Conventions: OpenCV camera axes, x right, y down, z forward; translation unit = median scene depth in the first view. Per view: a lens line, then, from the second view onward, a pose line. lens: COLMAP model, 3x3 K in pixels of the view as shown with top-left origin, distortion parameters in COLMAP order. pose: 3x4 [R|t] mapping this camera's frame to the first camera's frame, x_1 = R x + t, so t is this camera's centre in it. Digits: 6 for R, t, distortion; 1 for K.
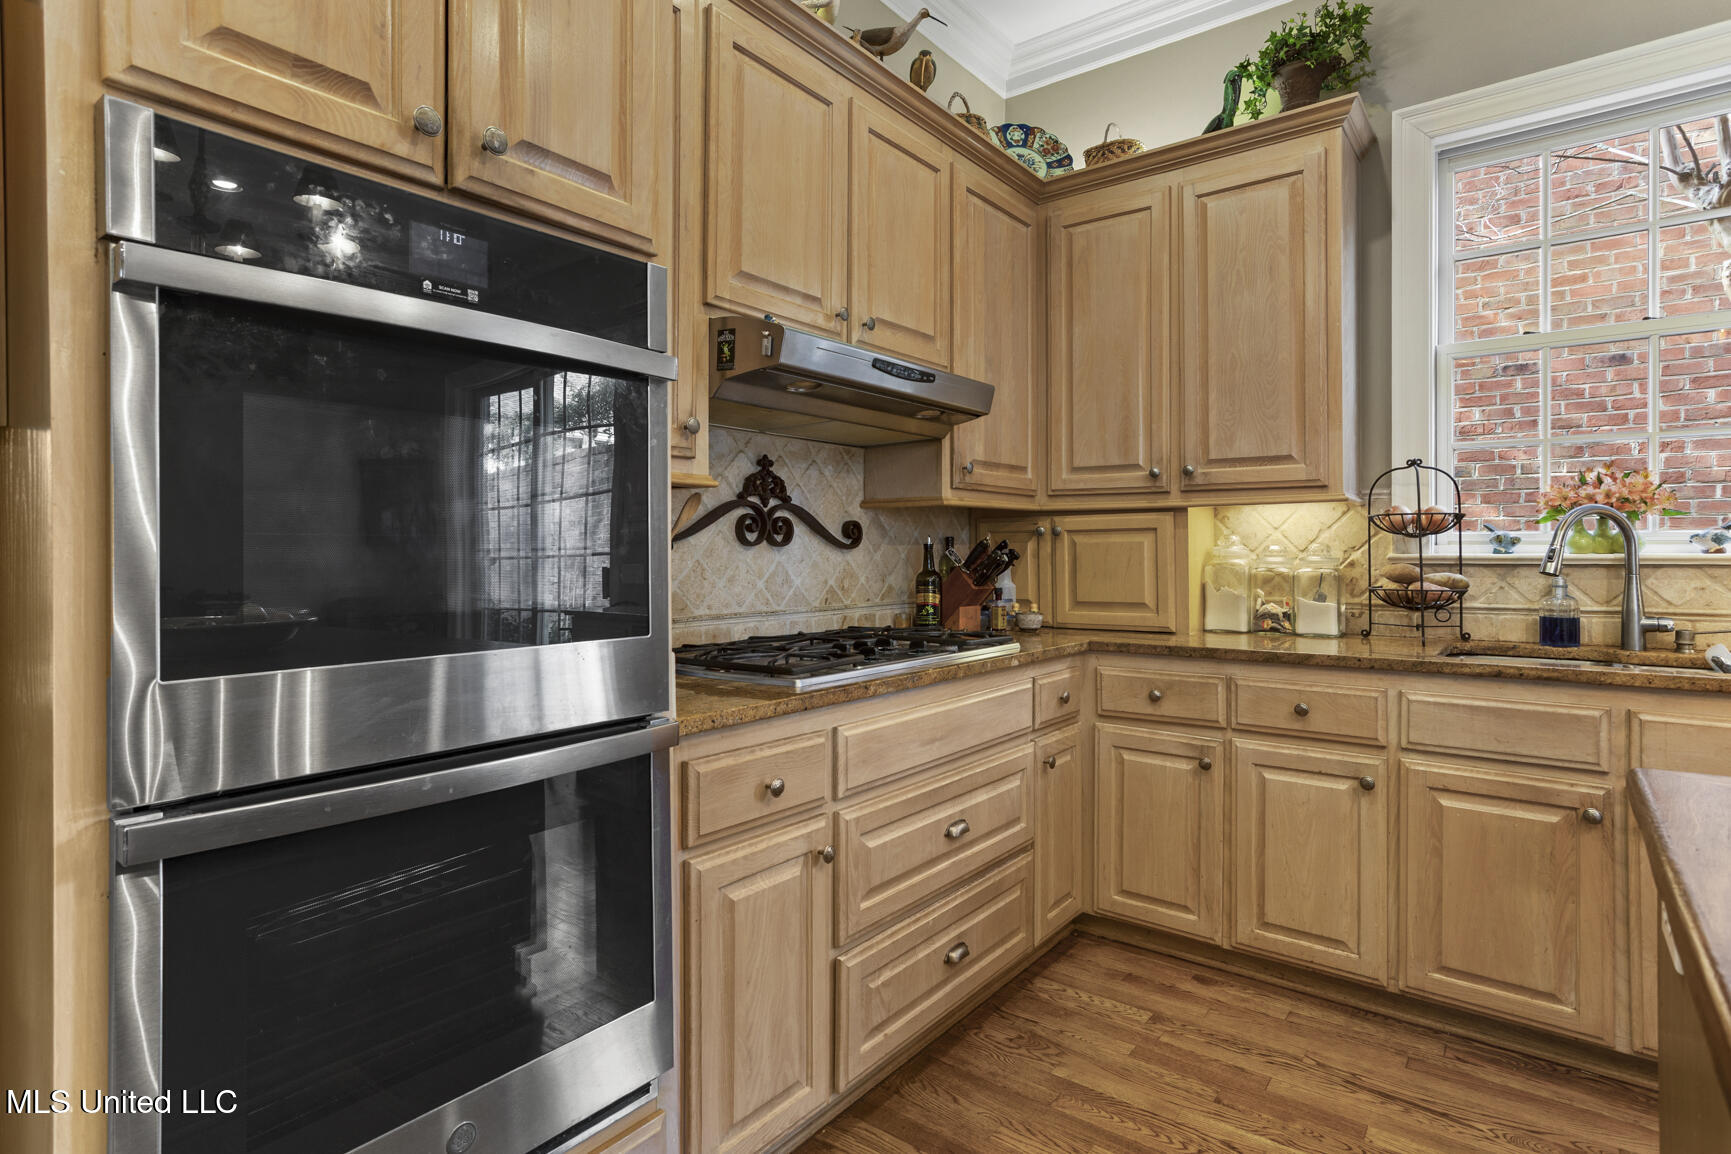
lens RADIAL K [[898.2, 0, 867.2], [0, 898.2, 548.5], [0, 0, 1]] dist [-0.016332, 0.014382]
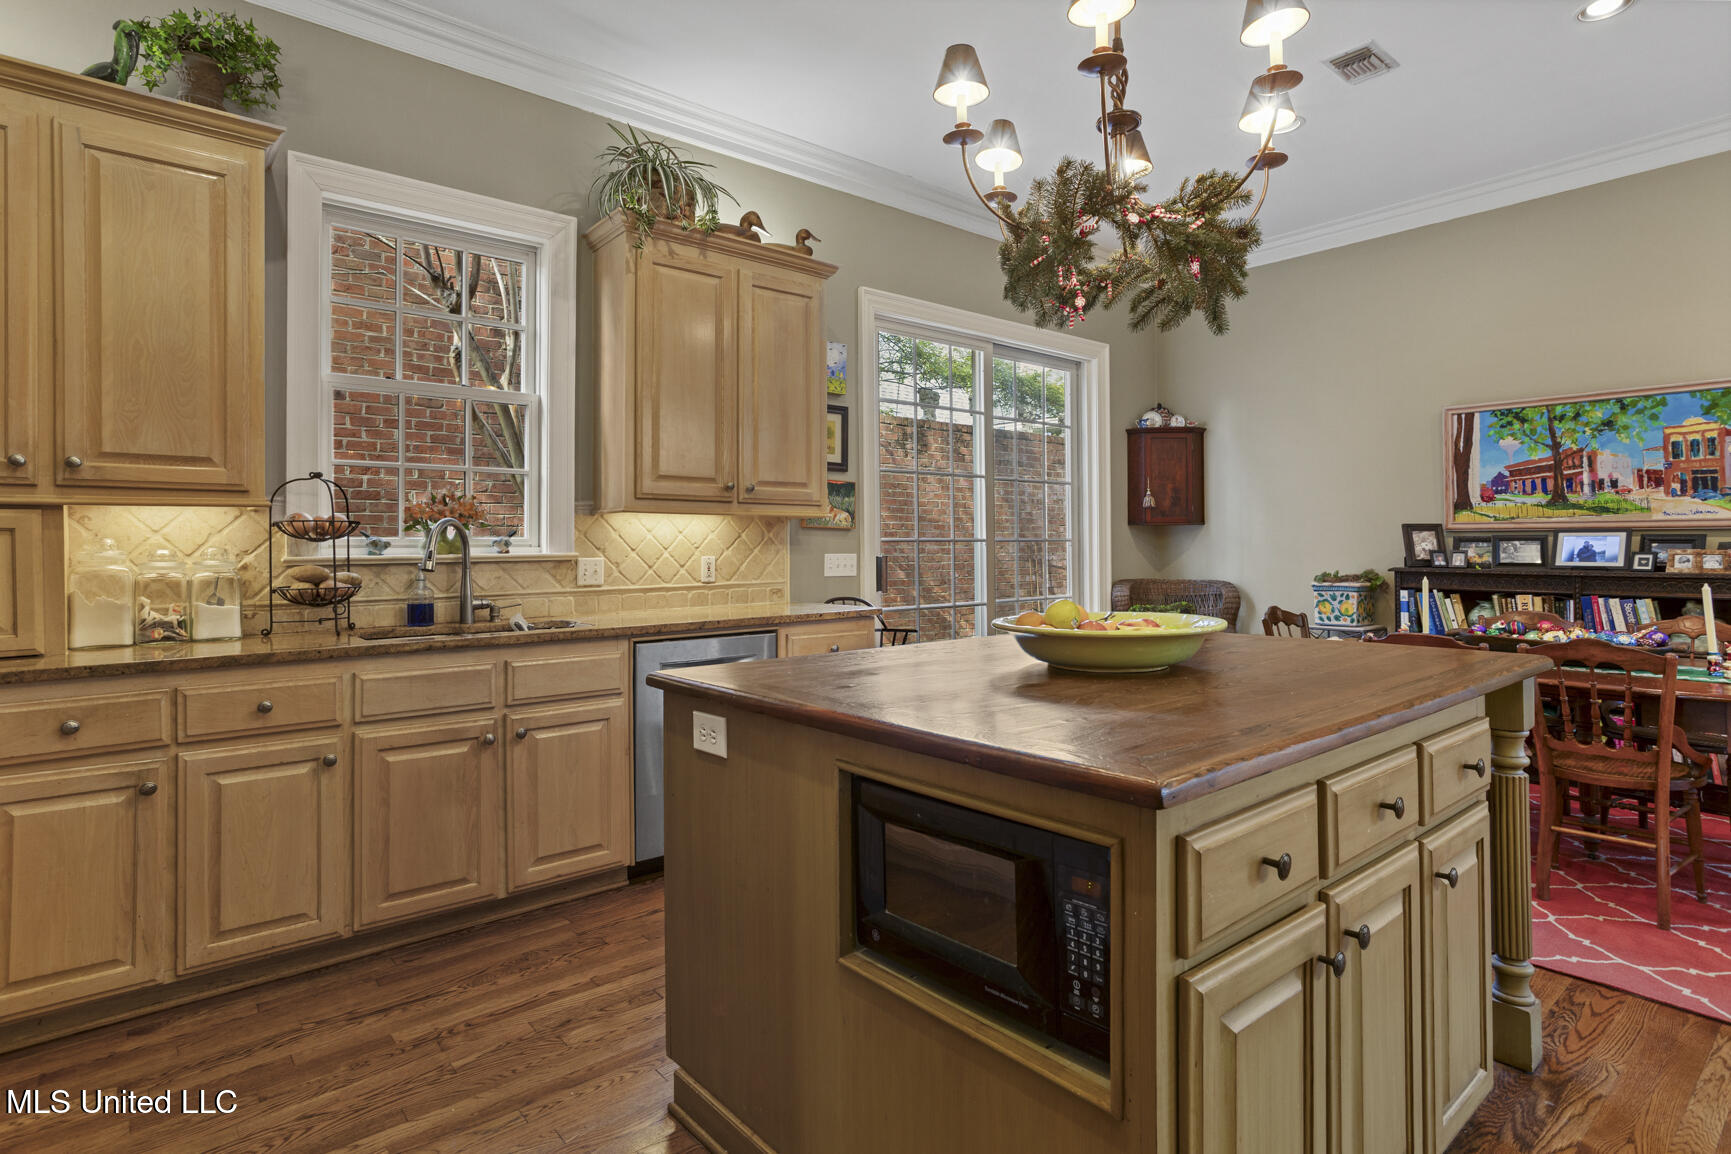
lens RADIAL K [[898.2, 0, 863.3], [0, 898.2, 545.5], [0, 0, 1]] dist [-0.016332, 0.014382]
pose [[0.216158, 0.001121, 0.976358, -0.349980], [0.006979, 0.999972, -0.002693, 0.000233], [-0.976333, 0.007396, 0.216144, 0.090201]]
